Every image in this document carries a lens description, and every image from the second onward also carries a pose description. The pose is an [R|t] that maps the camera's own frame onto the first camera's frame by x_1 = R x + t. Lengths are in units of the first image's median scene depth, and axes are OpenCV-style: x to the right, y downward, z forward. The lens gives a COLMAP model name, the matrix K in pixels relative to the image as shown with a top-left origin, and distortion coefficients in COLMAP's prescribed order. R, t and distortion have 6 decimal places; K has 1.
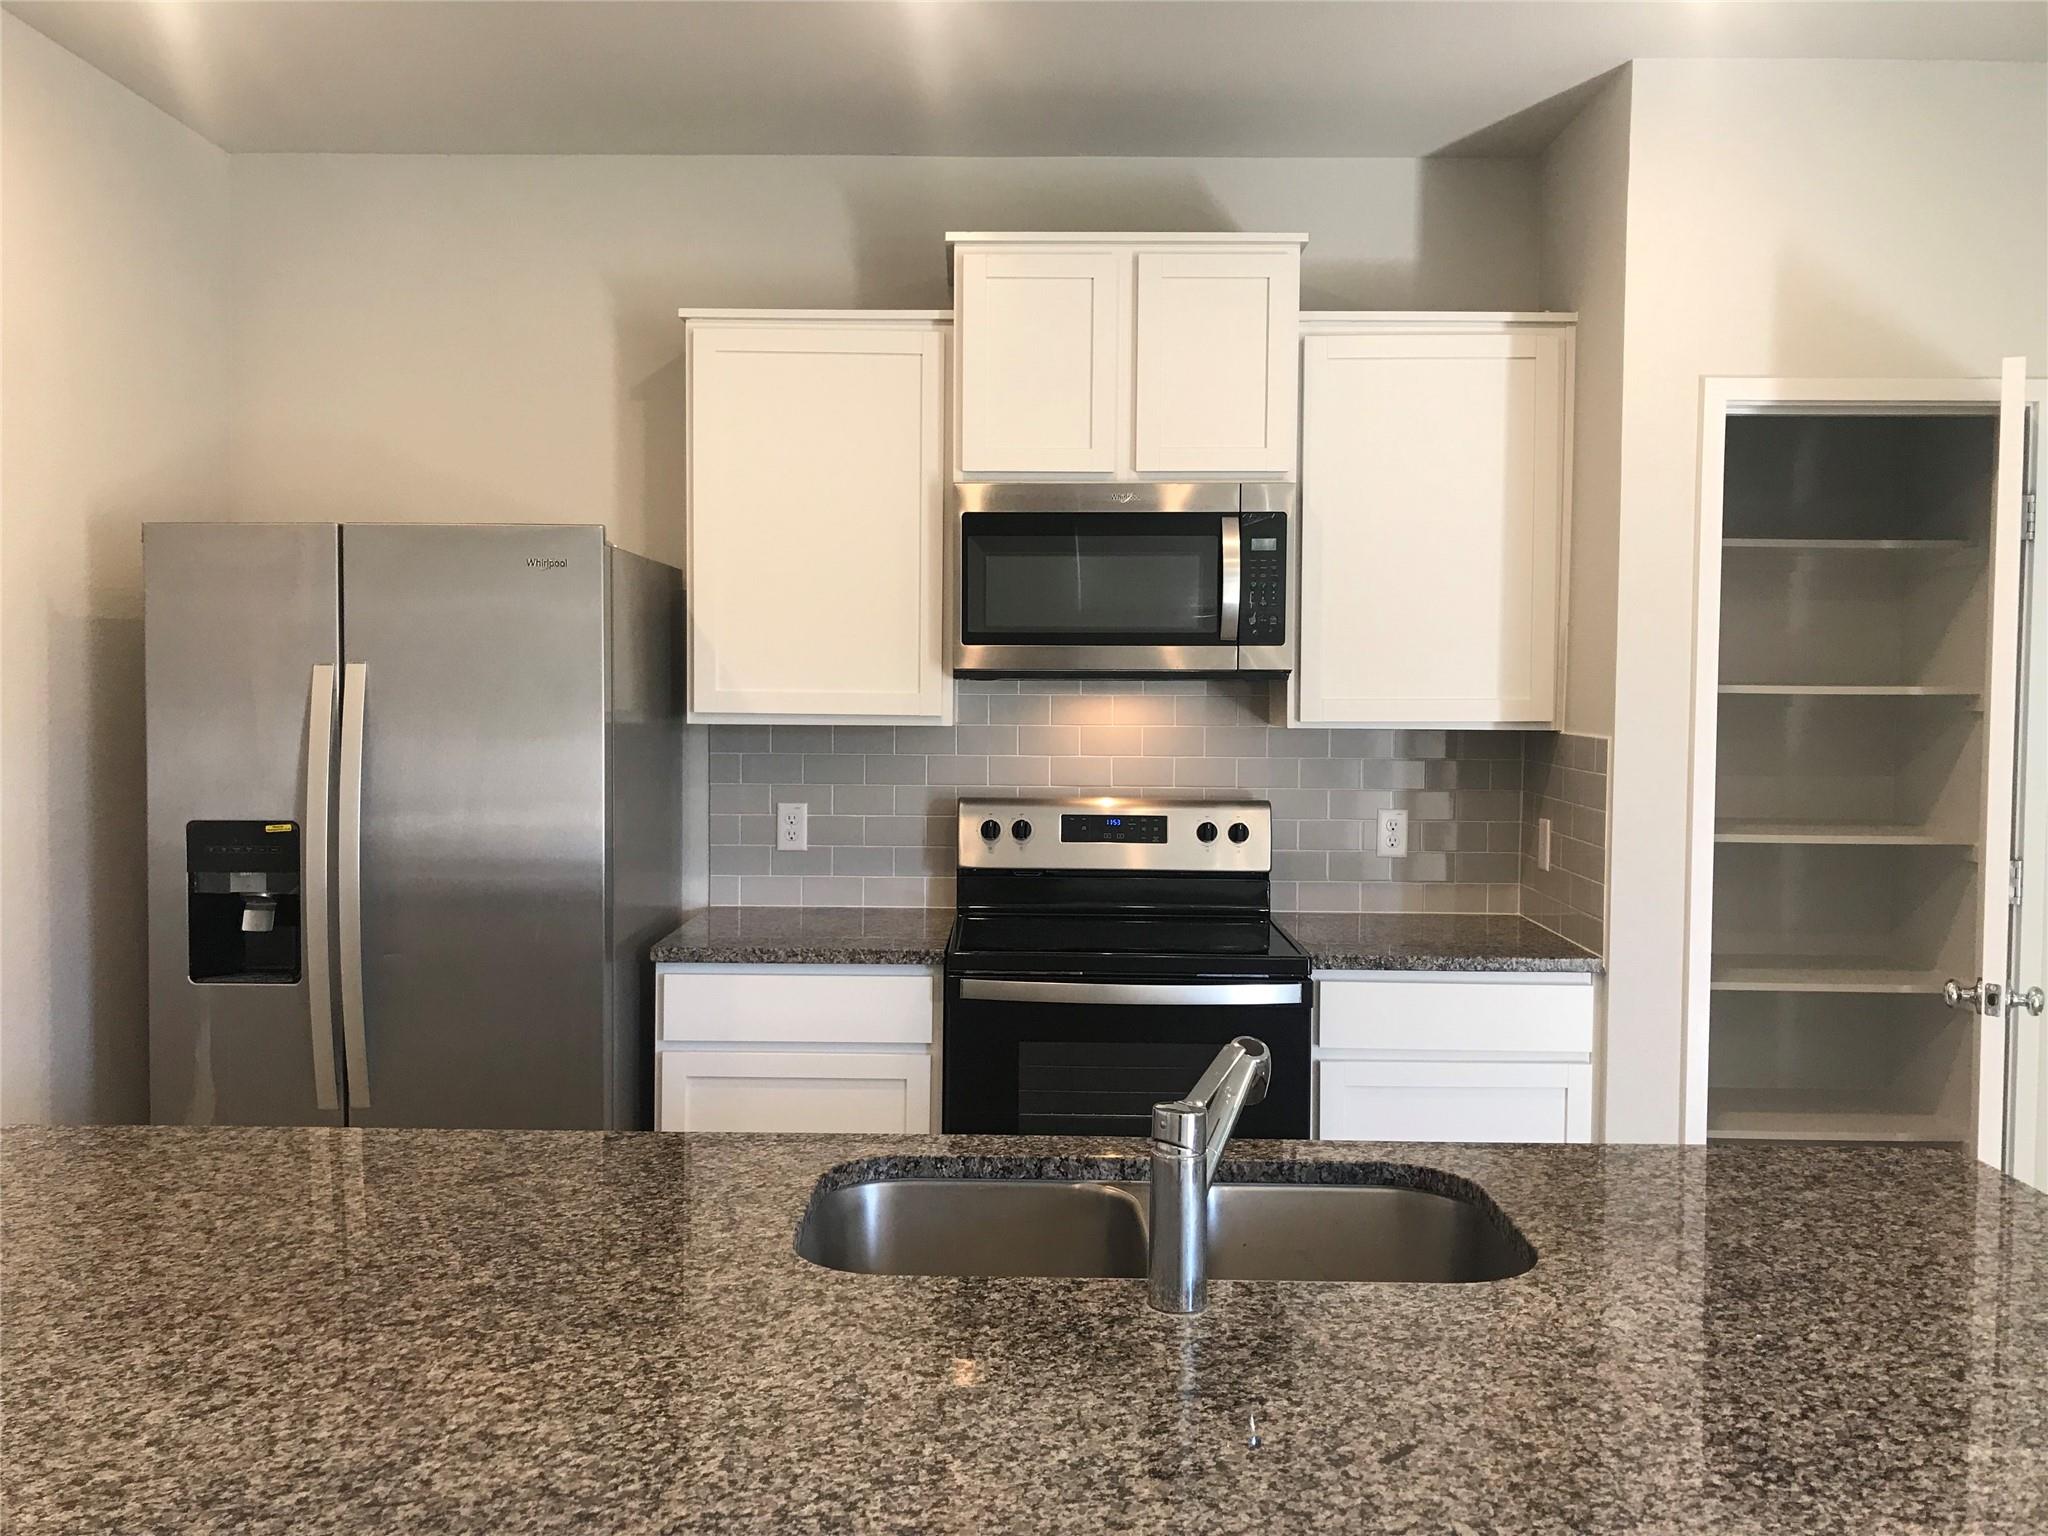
lens RADIAL K [[1672.7, 0, 1031.2], [0, 1672.7, 773.7], [0, 0, 1]] dist [0.050105, -0.066580]
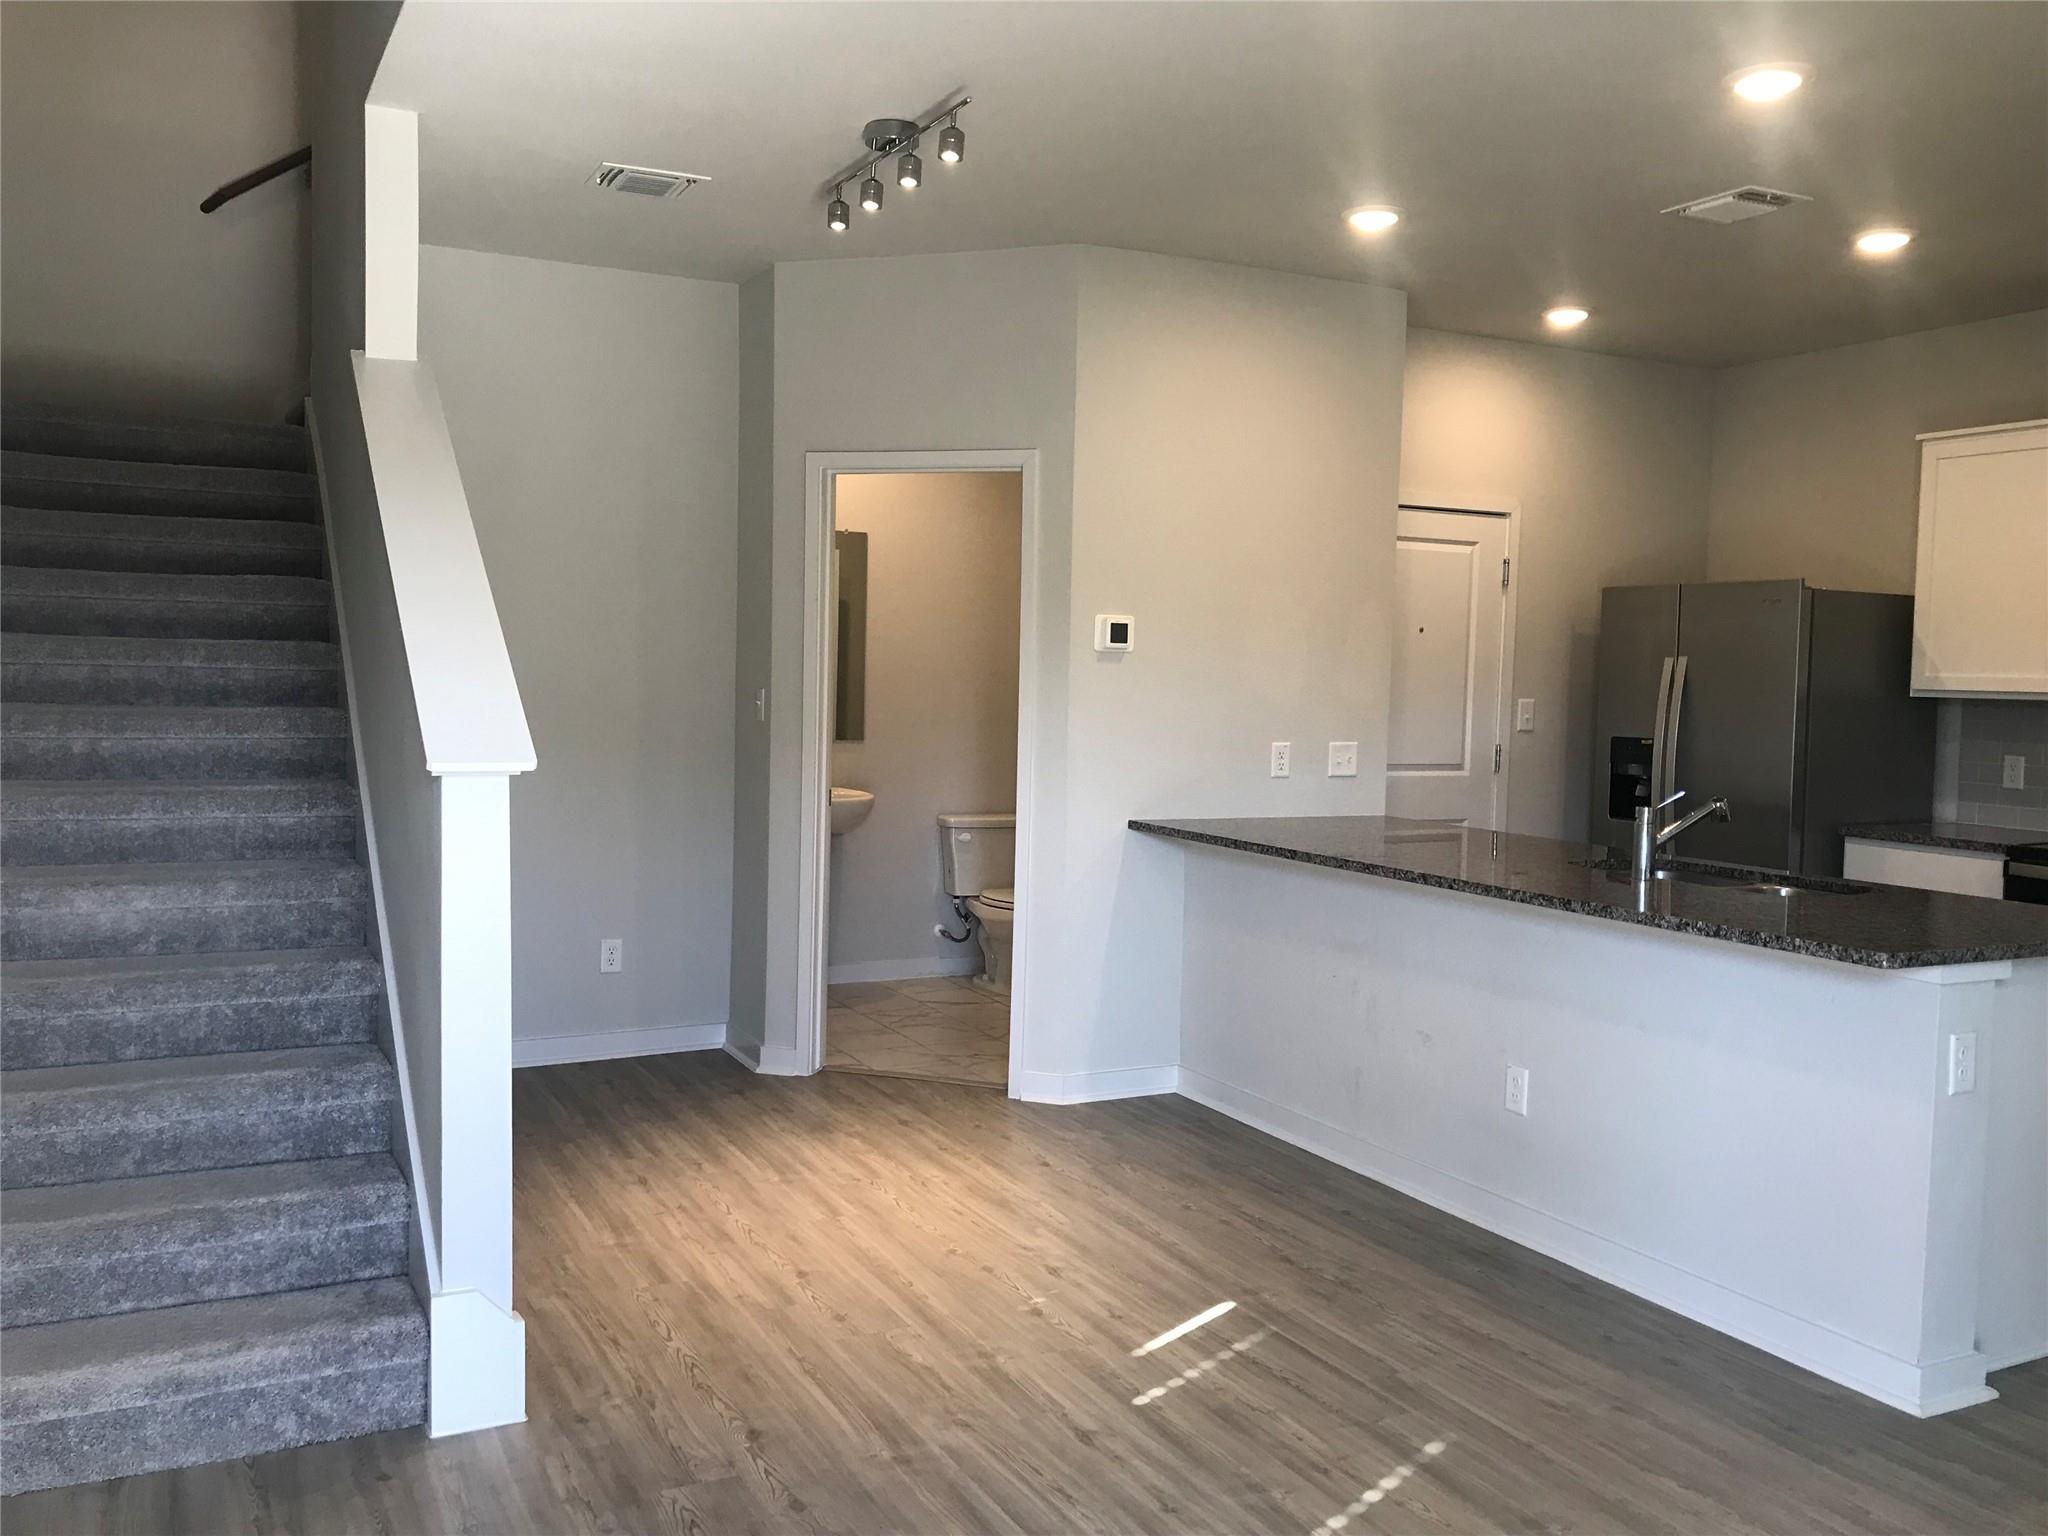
lens RADIAL K [[1672.7, 0, 1025.2], [0, 1672.7, 743.7], [0, 0, 1]] dist [0.050105, -0.066580]
pose [[0.458159, 0.039031, -0.888013, 0.831823], [-0.068077, 0.997642, 0.008726, 0.057905], [0.886260, 0.056455, 0.459735, -0.465590]]
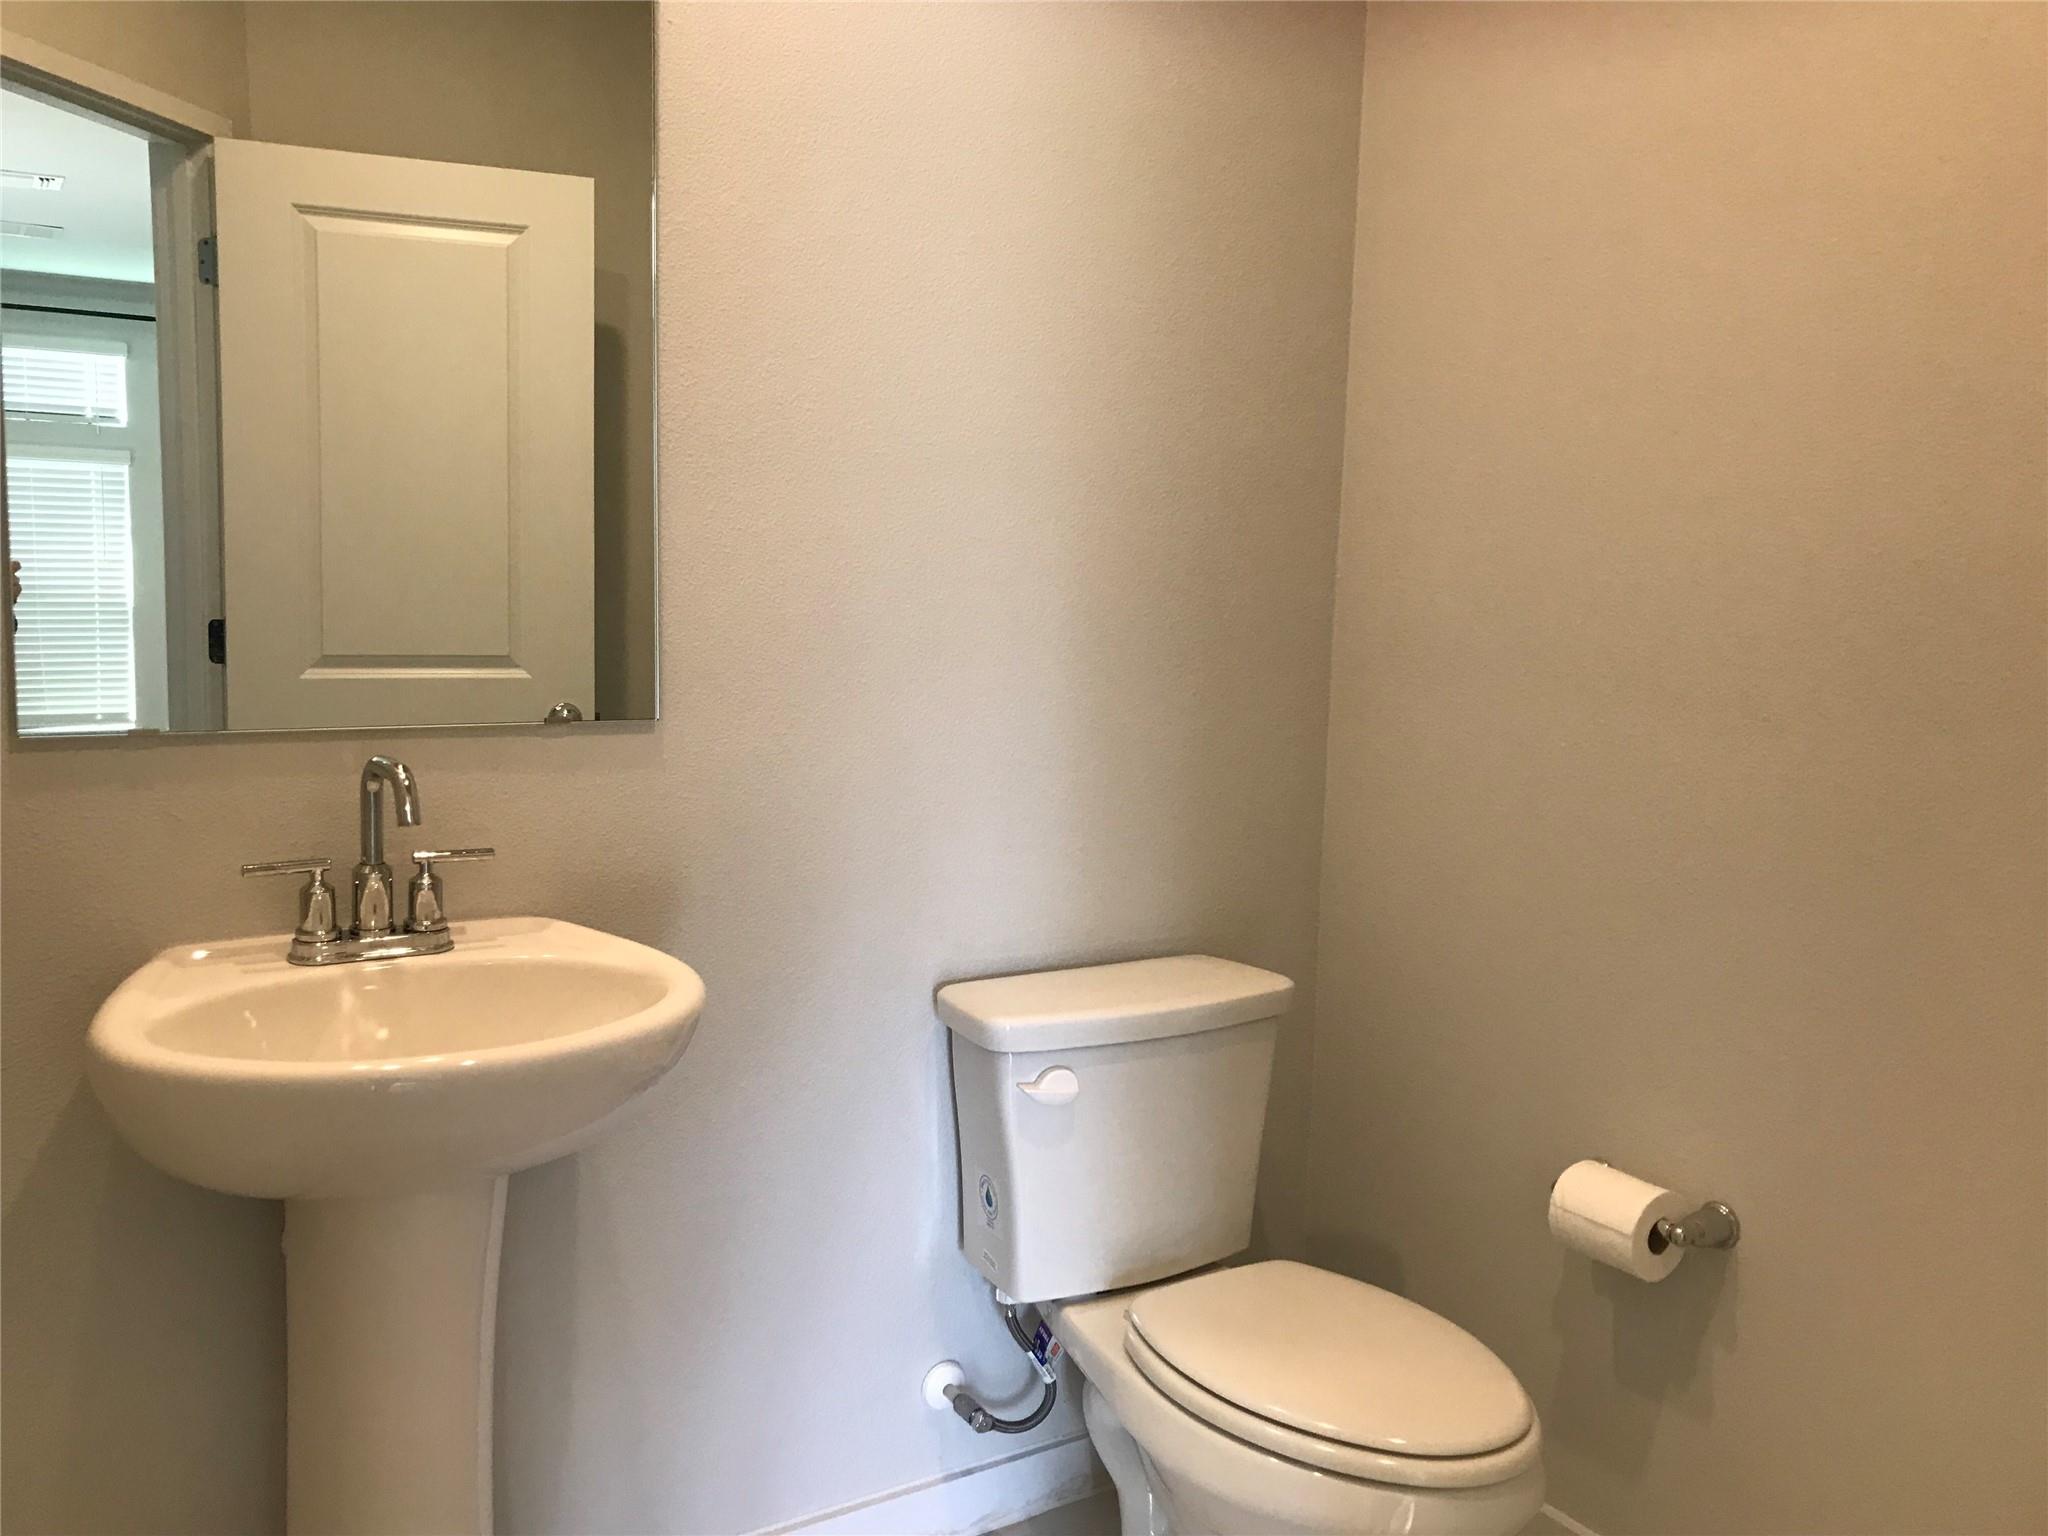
lens RADIAL K [[1672.7, 0, 1021.4], [0, 1672.7, 765.8], [0, 0, 1]] dist [0.050105, -0.066580]
pose [[0.555697, 0.106860, -0.824489, -0.470296], [-0.070132, 0.994196, 0.081588, 0.046850], [0.828421, 0.012485, 0.559966, 0.055063]]
